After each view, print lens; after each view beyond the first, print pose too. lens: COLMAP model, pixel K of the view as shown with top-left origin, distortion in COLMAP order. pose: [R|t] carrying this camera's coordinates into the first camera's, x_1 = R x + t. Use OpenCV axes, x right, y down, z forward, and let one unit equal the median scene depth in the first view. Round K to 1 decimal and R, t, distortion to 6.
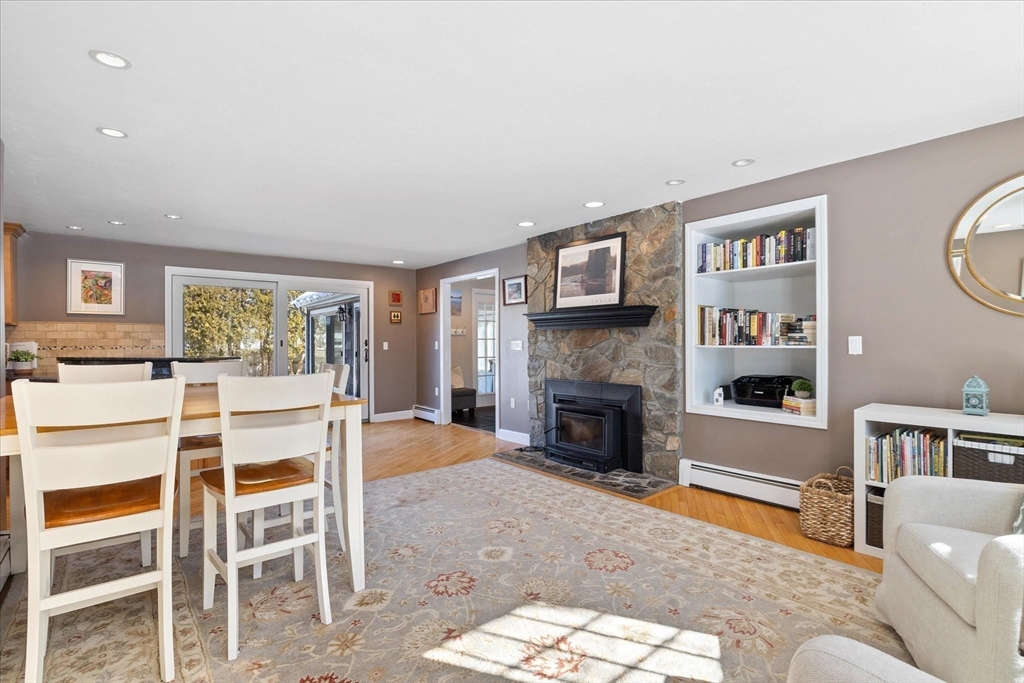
lens RADIAL K [[485.6, 0, 515.5], [0, 485.6, 337.3], [0, 0, 1]] dist [-0.006664, -0.000069]
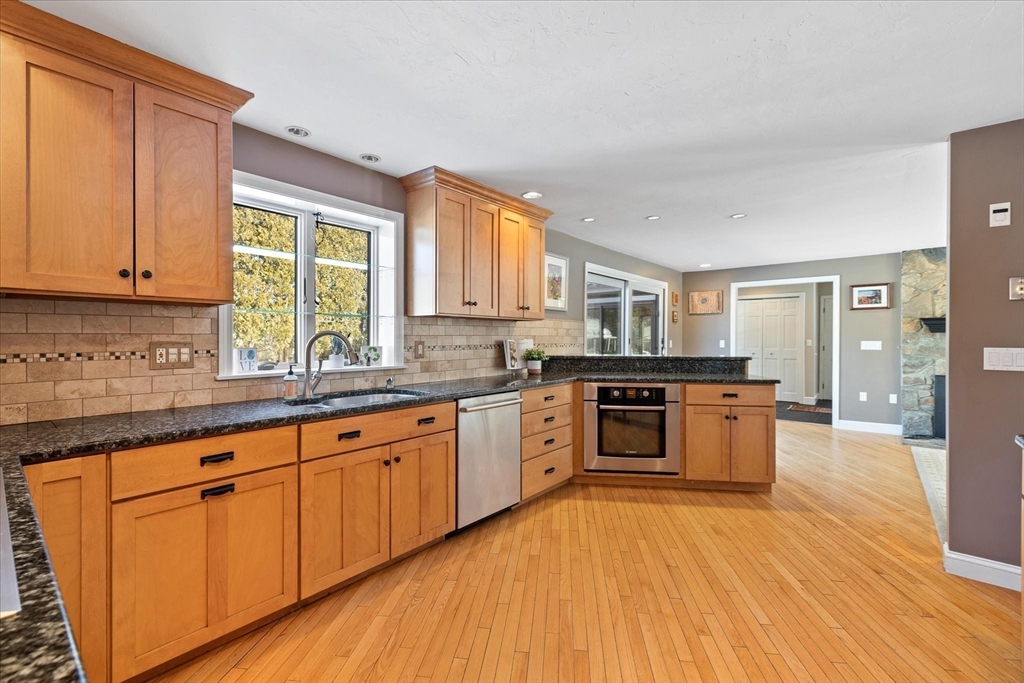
lens RADIAL K [[439.6, 0, 510.5], [0, 439.6, 340.2], [0, 0, 1]] dist [-0.000331, 0.000855]
pose [[0.982006, 0.009678, 0.188601, -1.322609], [-0.012507, 0.999826, 0.013817, 0.001462], [-0.188435, -0.015928, 0.981956, 0.205897]]
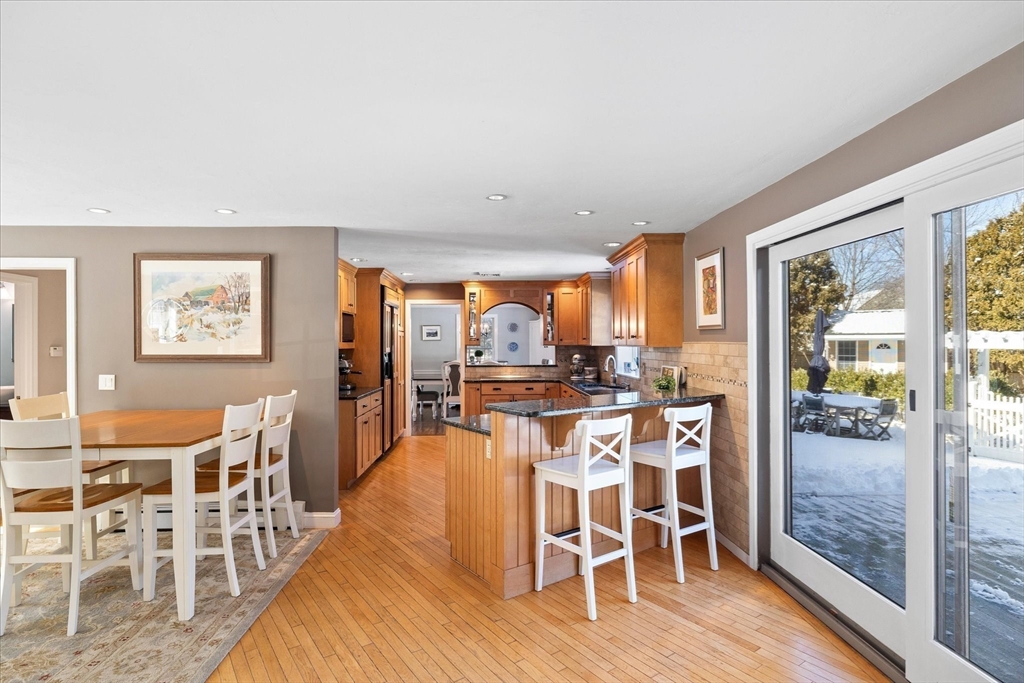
lens RADIAL K [[538.2, 0, 512.8], [0, 538.2, 342.0], [0, 0, 1]] dist [0.002189, -0.000013]
pose [[-0.594898, 0.008781, -0.803753, -0.092574], [0.017501, 0.999845, -0.002031, -0.038077], [0.803611, -0.015275, -0.594959, 1.476188]]
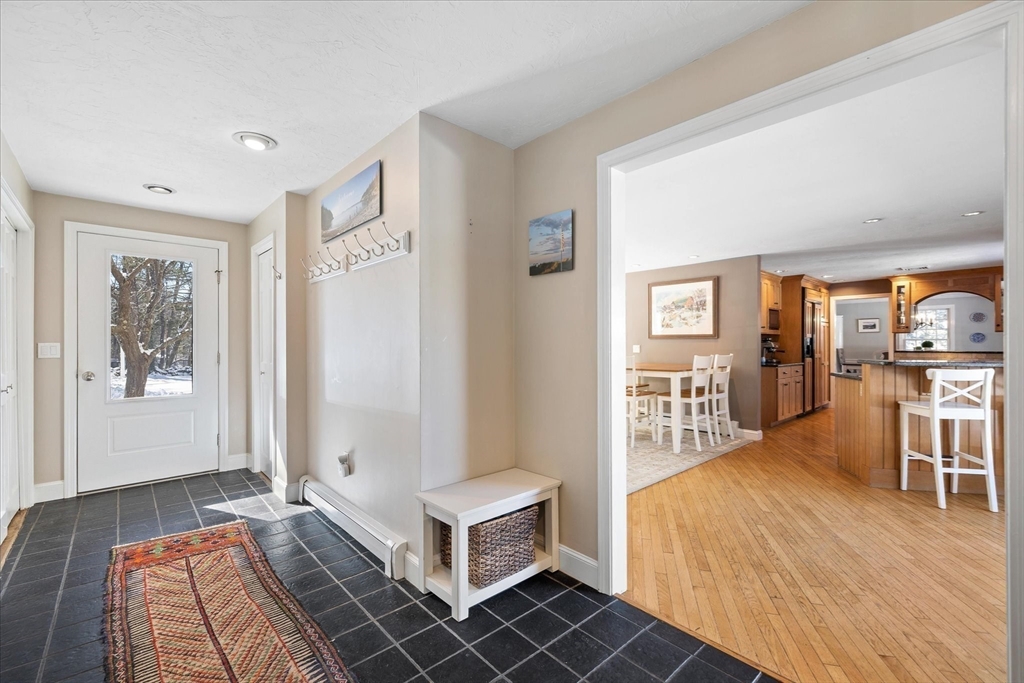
lens RADIAL K [[439.6, 0, 508.4], [0, 439.6, 342.5], [0, 0, 1]] dist [-0.000331, 0.000855]
pose [[-0.998320, 0.009701, -0.057125, 0.113795], [0.010476, 0.999857, -0.013297, 0.011420], [0.056987, -0.013873, -0.998278, 1.870105]]
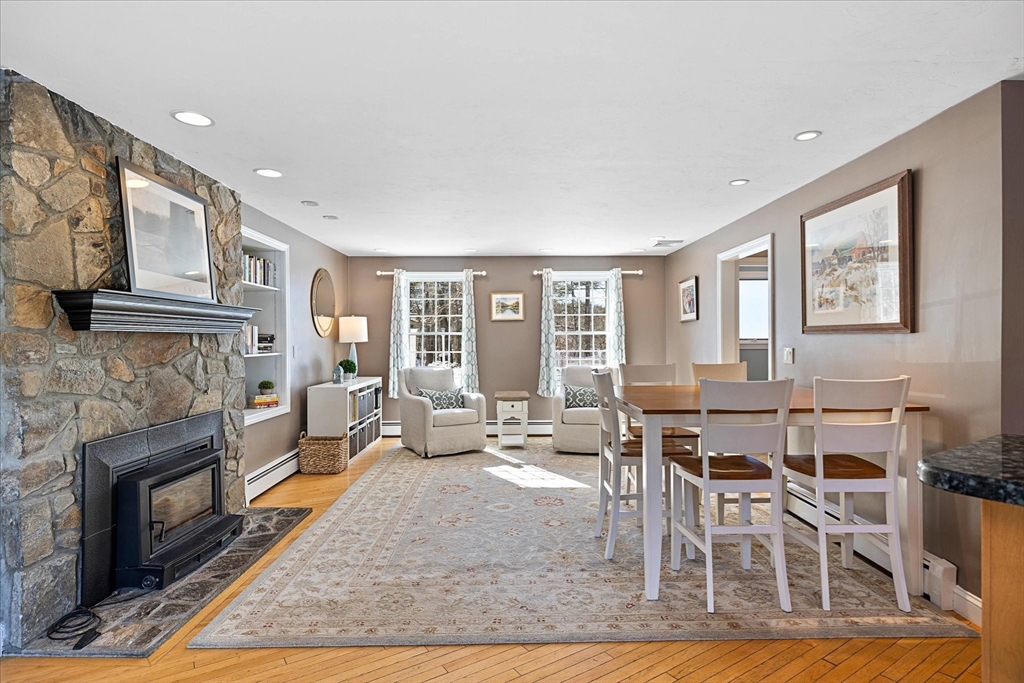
lens RADIAL K [[538.2, 0, 519.1], [0, 538.2, 340.7], [0, 0, 1]] dist [0.002189, -0.000013]
pose [[-0.782581, 0.009628, 0.622474, -0.635485], [0.004344, 0.999941, -0.010006, 0.000527], [-0.622533, -0.005126, -0.782577, 1.343251]]
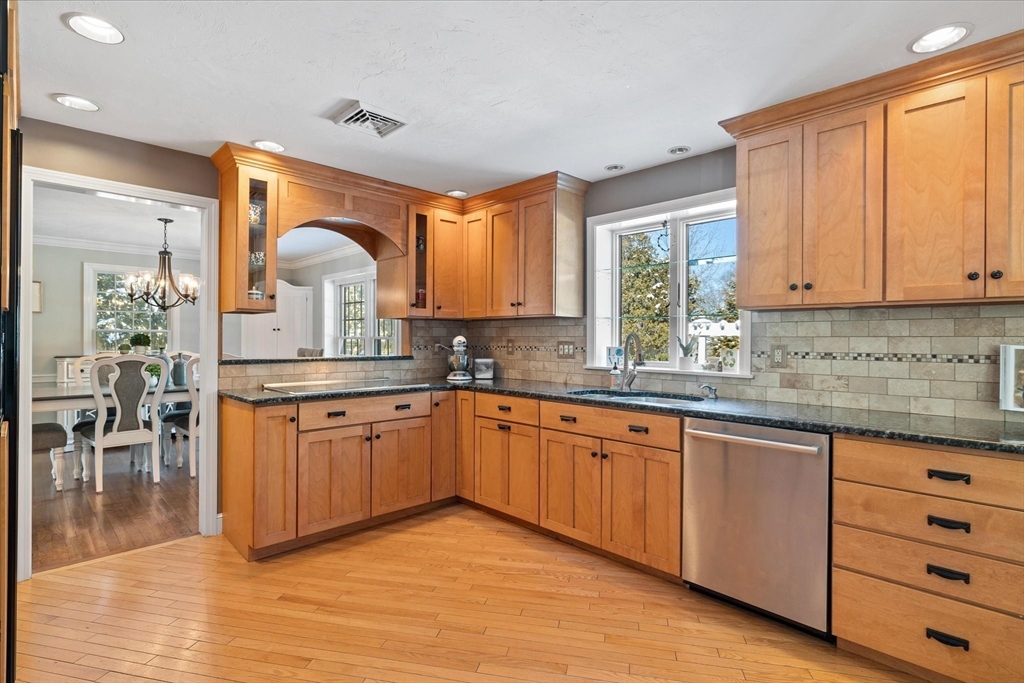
lens RADIAL K [[485.6, 0, 509.1], [0, 485.6, 337.9], [0, 0, 1]] dist [-0.006664, -0.000069]
pose [[0.095577, 0.012109, -0.995348, -0.779561], [0.006670, 0.999896, 0.012805, -0.002915], [0.995400, -0.007863, 0.095486, 0.562036]]
